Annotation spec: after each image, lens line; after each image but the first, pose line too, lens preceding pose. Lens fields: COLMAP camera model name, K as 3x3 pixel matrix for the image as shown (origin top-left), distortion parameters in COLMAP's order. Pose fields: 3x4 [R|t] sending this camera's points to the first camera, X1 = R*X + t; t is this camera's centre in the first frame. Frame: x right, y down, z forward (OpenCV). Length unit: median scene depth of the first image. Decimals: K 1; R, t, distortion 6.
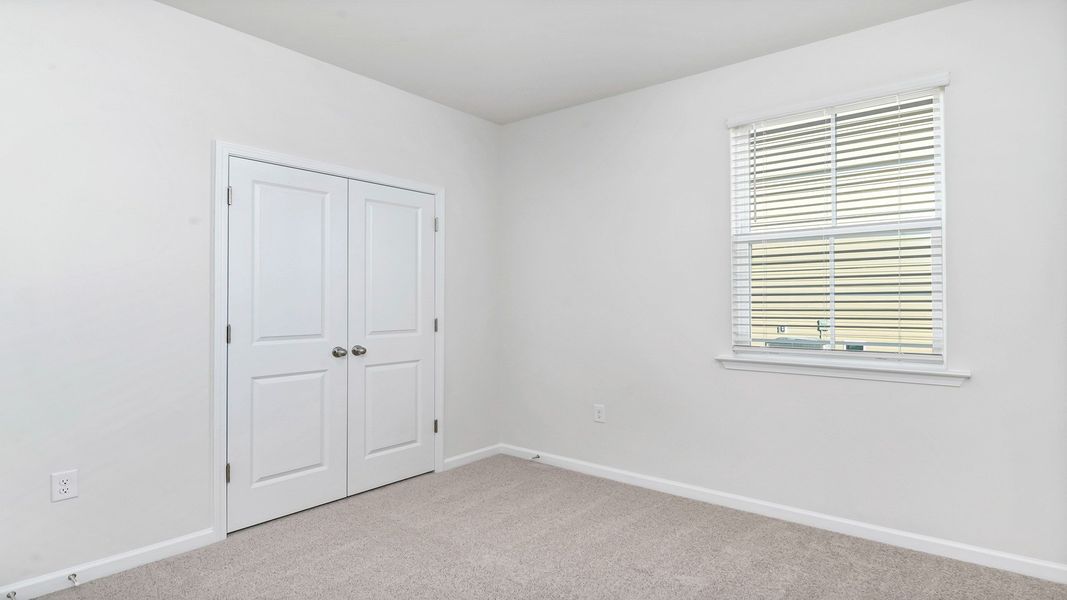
lens RADIAL K [[557.1, 0, 529.2], [0, 557.1, 295.7], [0, 0, 1]] dist [0.017247, -0.017916]
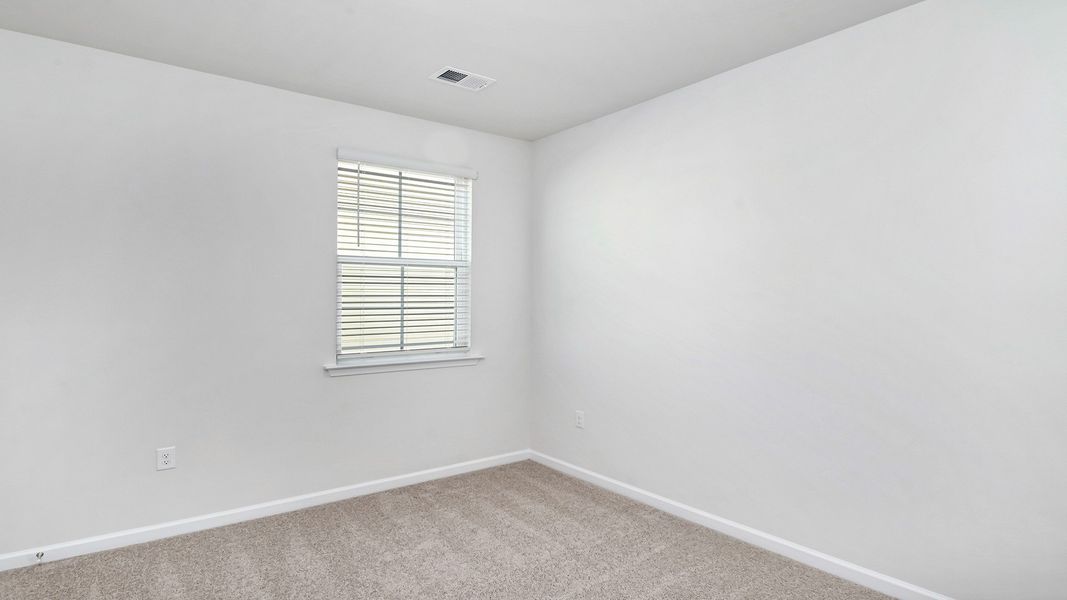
lens RADIAL K [[557.1, 0, 529.2], [0, 557.1, 295.7], [0, 0, 1]] dist [0.017247, -0.017916]
pose [[0.236720, 0.001111, 0.971577, -0.670909], [-0.016149, 0.999866, 0.002791, -0.041070], [-0.971444, -0.016351, 0.236706, 0.393378]]
